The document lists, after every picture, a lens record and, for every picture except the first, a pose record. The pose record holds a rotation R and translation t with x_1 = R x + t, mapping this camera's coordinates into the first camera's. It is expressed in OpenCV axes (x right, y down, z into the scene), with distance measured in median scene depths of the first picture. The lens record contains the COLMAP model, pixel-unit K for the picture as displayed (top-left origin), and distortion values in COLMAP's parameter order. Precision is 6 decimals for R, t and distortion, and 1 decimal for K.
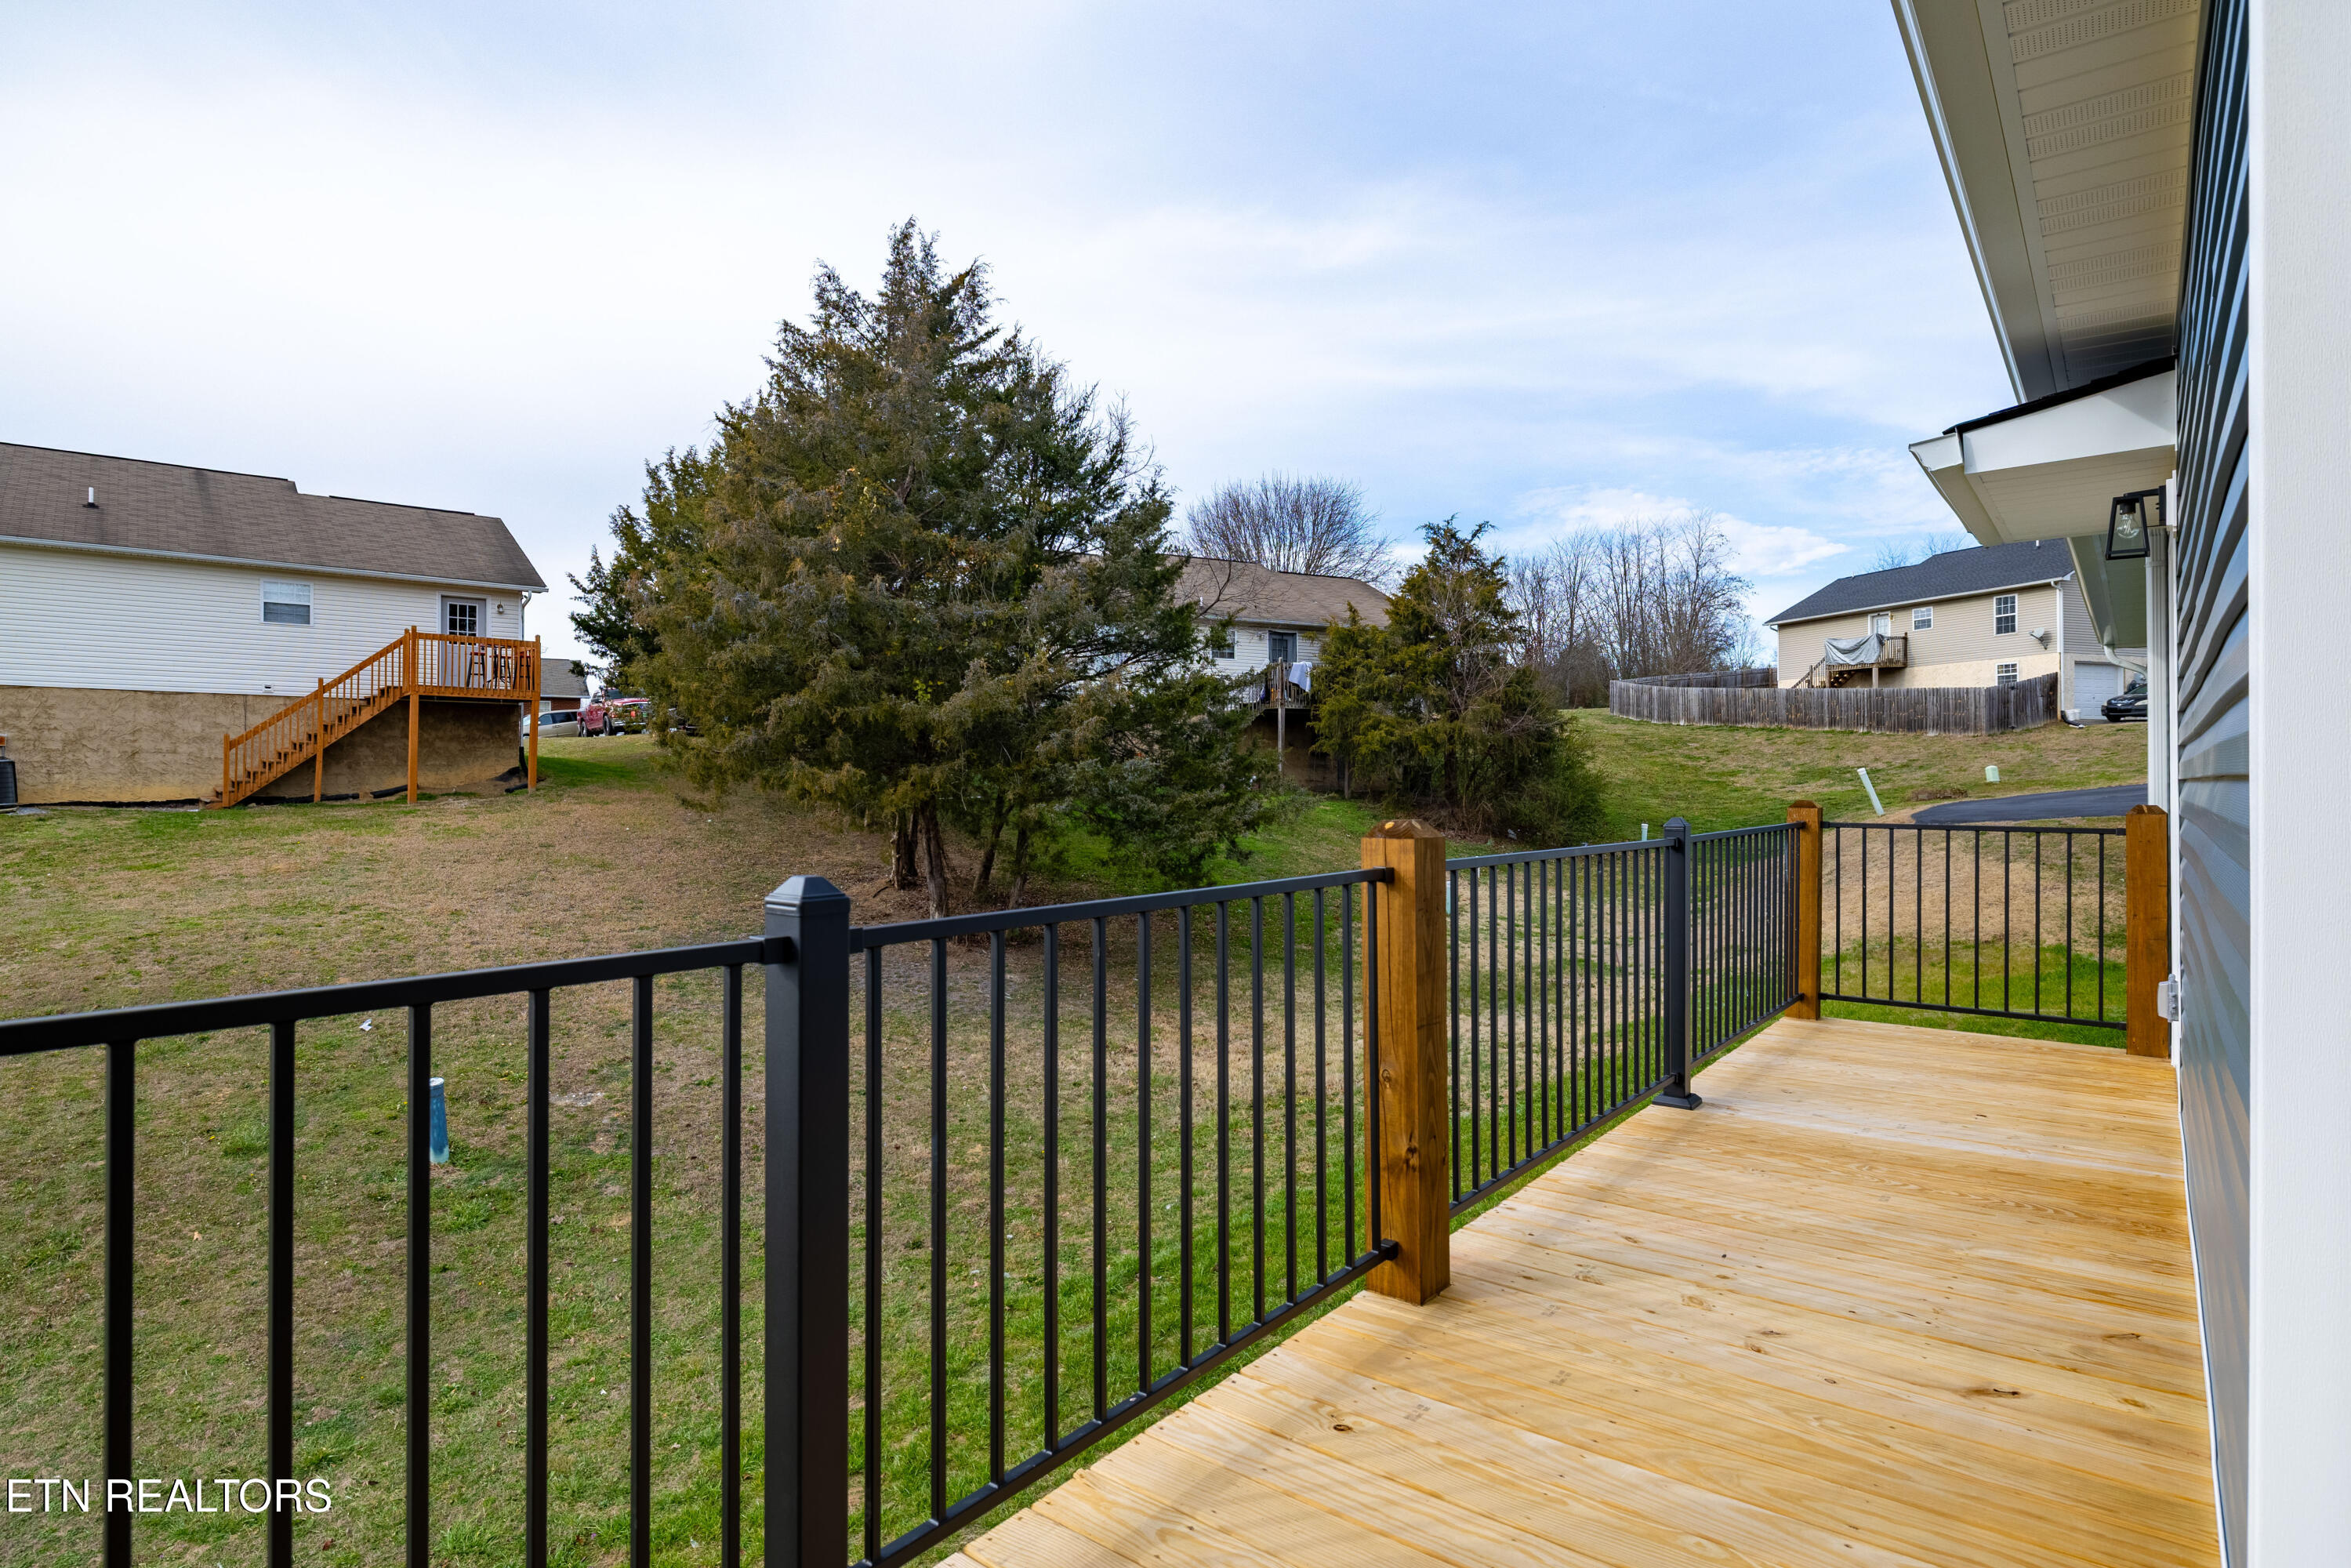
lens RADIAL K [[1269.8, 0, 1159.0], [0, 1269.8, 787.7], [0, 0, 1]] dist [0.001659, -0.001128]
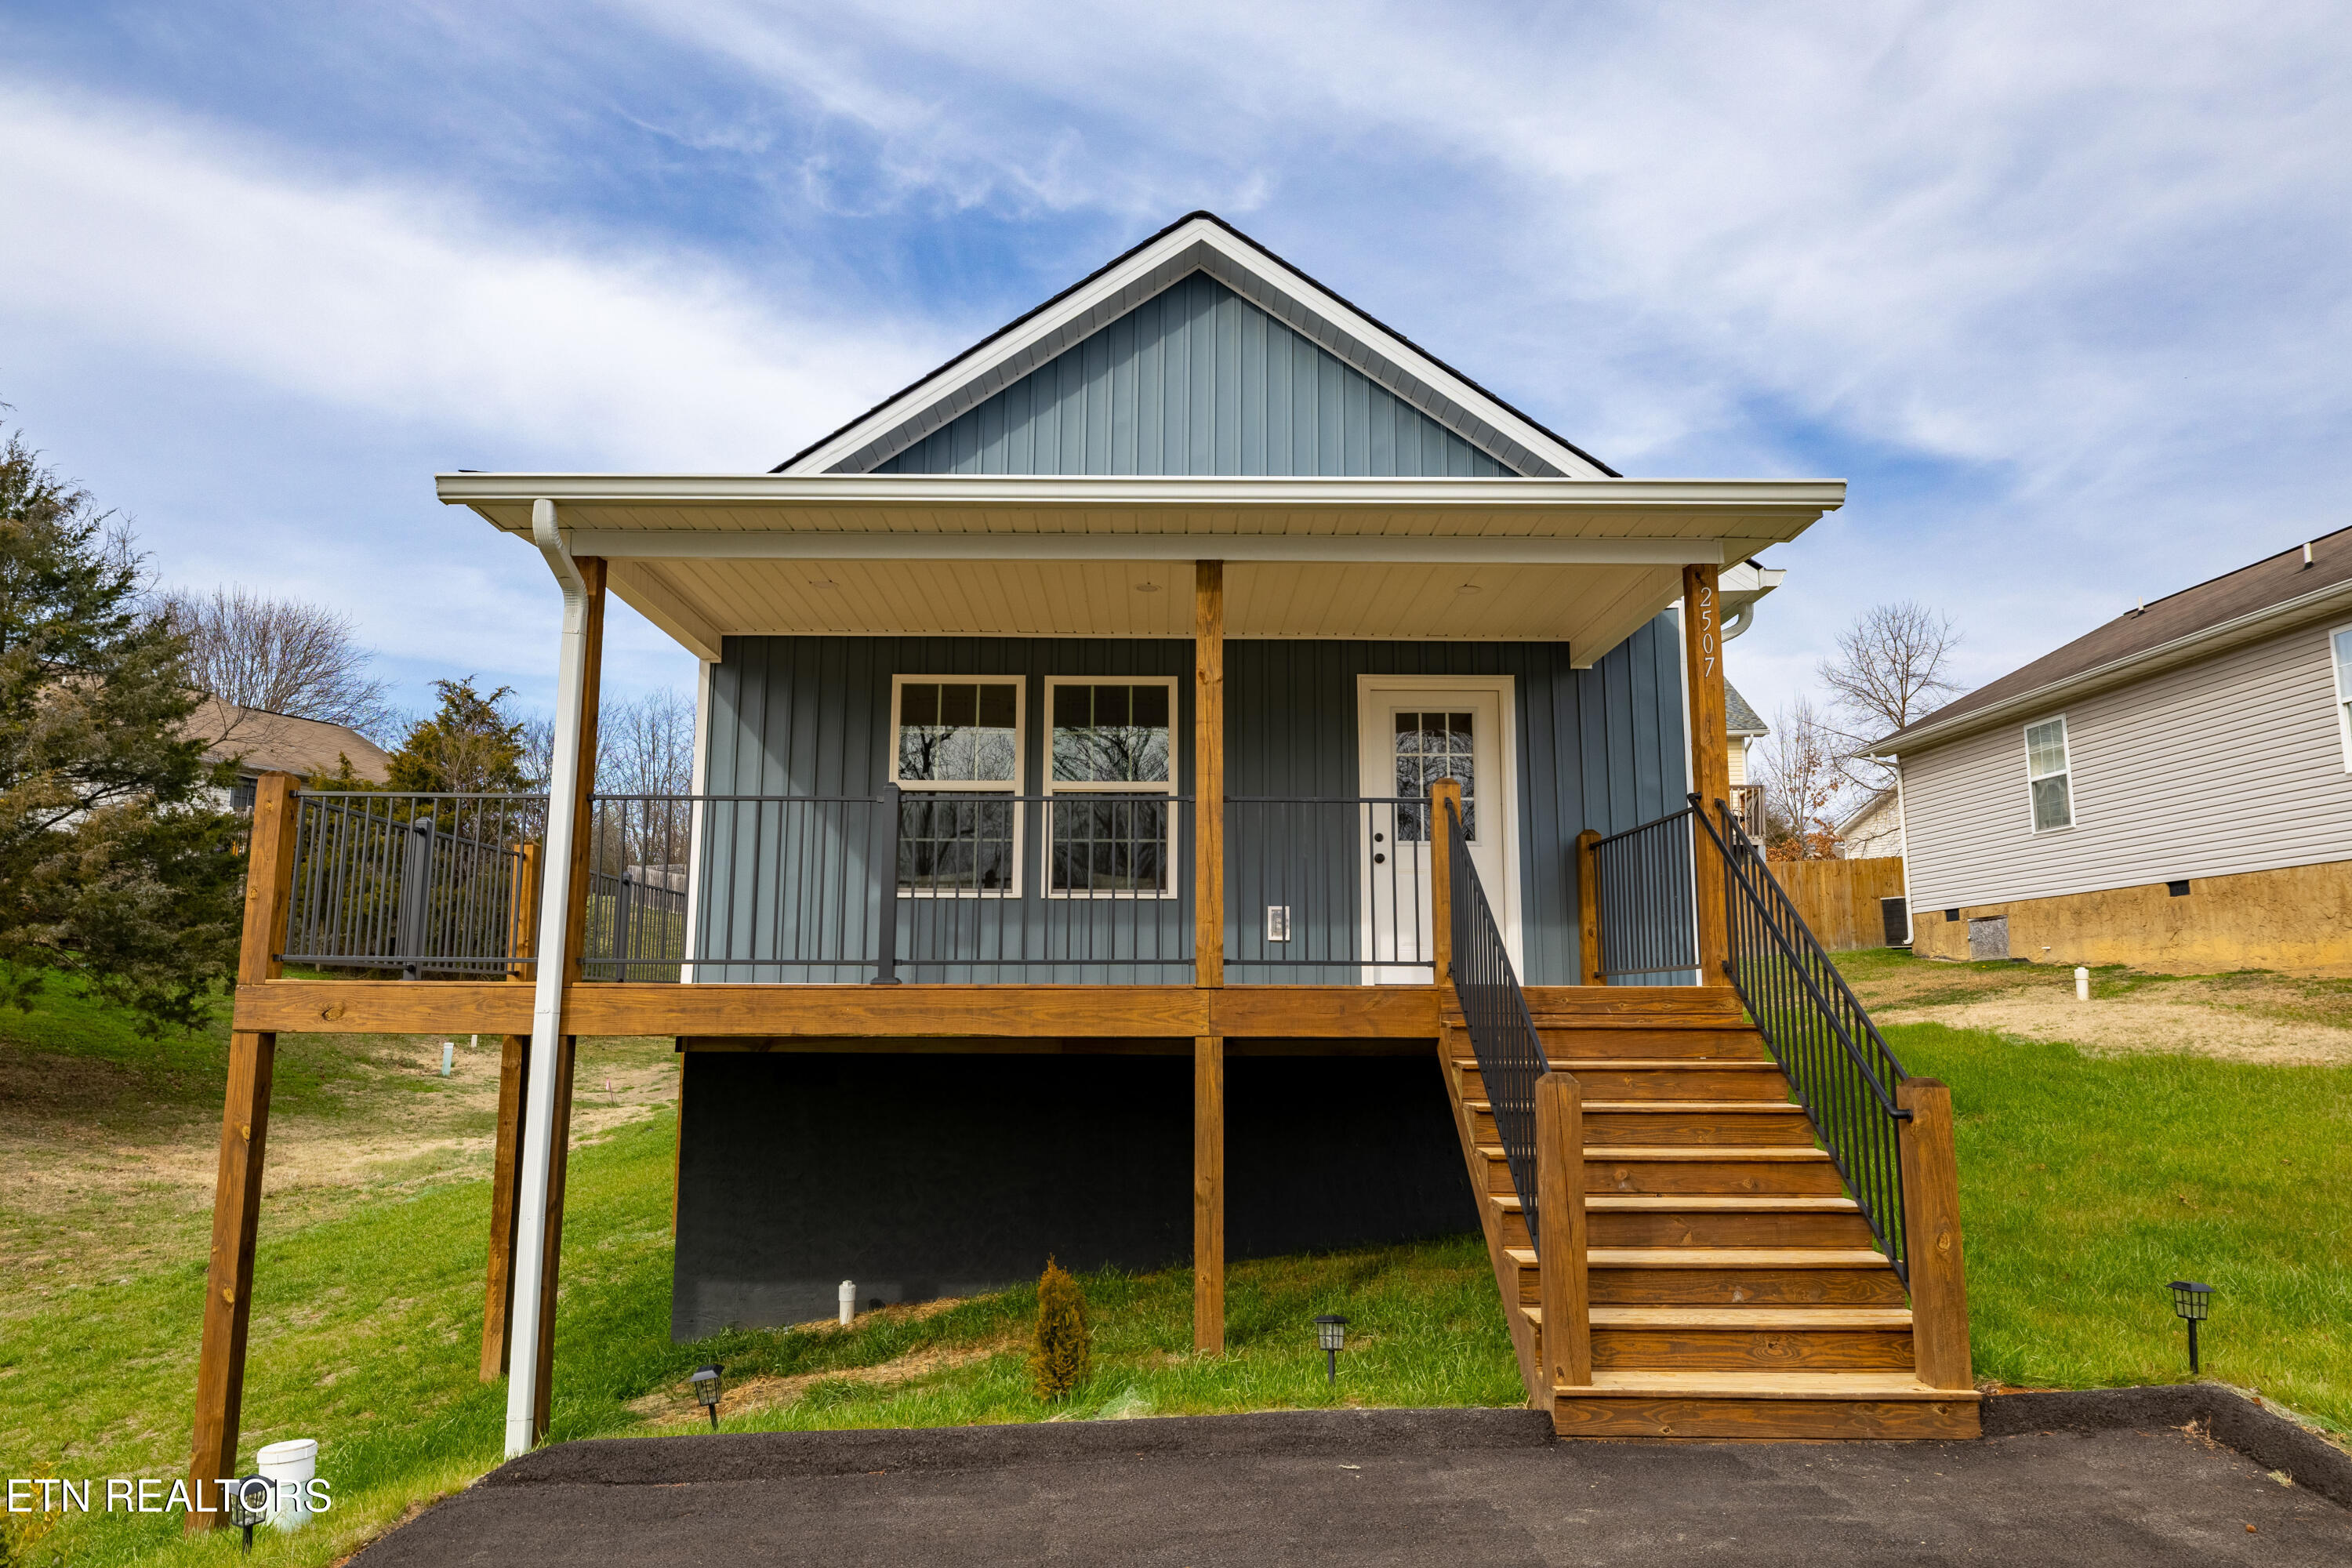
lens RADIAL K [[1557.3, 0, 1178.0], [0, 1557.3, 768.7], [0, 0, 1]] dist [-0.003658, -0.001840]
pose [[0.778686, 0.100815, 0.619261, -0.074572], [-0.005046, 0.987980, -0.154497, 0.035003], [-0.627394, 0.117180, 0.769835, -0.236240]]
